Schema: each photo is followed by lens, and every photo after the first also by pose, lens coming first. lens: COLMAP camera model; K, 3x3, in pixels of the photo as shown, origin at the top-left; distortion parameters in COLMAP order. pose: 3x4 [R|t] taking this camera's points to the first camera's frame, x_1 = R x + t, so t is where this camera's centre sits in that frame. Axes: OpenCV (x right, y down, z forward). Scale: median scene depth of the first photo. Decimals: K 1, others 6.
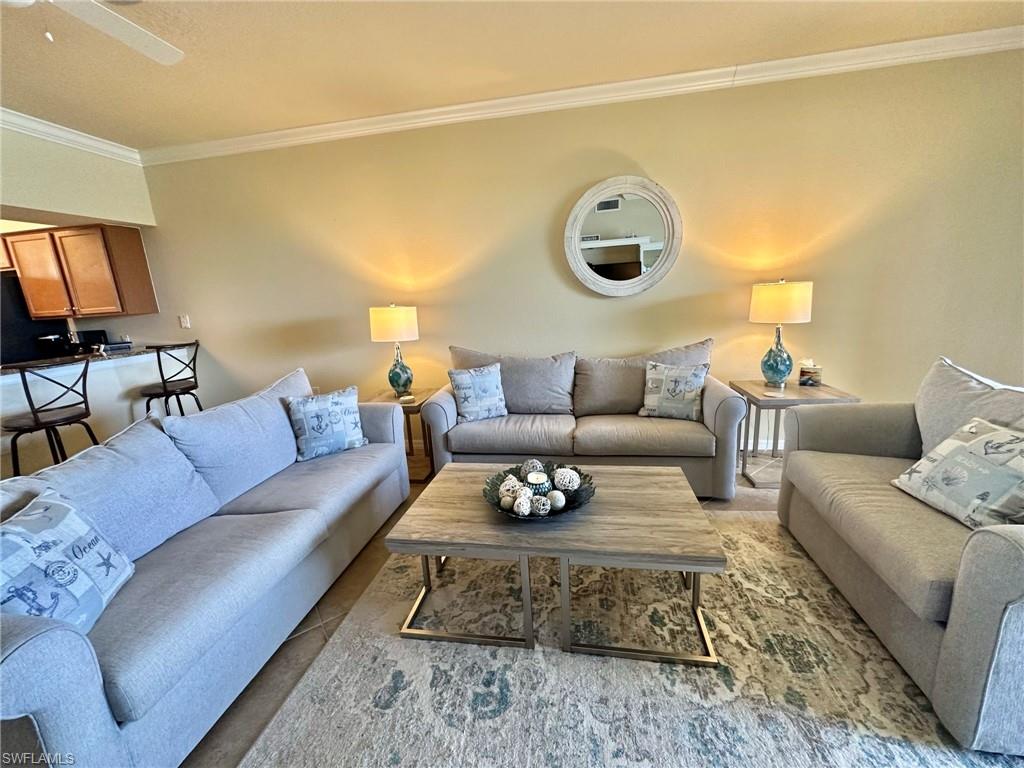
lens RADIAL K [[408.7, 0, 512.8], [0, 408.7, 383.2], [0, 0, 1]] dist [-0.001776, 0.000411]
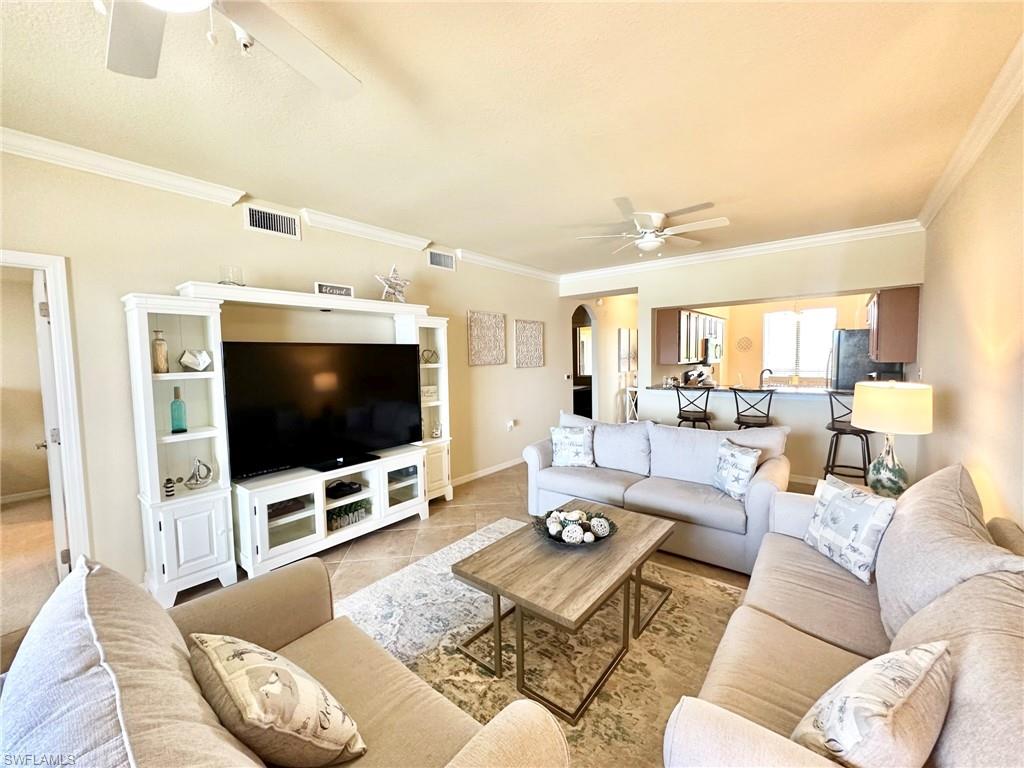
lens RADIAL K [[408.7, 0, 513.2], [0, 408.7, 383.7], [0, 0, 1]] dist [-0.001776, 0.000411]
pose [[-0.486348, 0.125496, -0.864706, 0.752784], [-0.140795, 0.965444, 0.219306, -0.275433], [0.862347, 0.228405, -0.451872, 0.788665]]
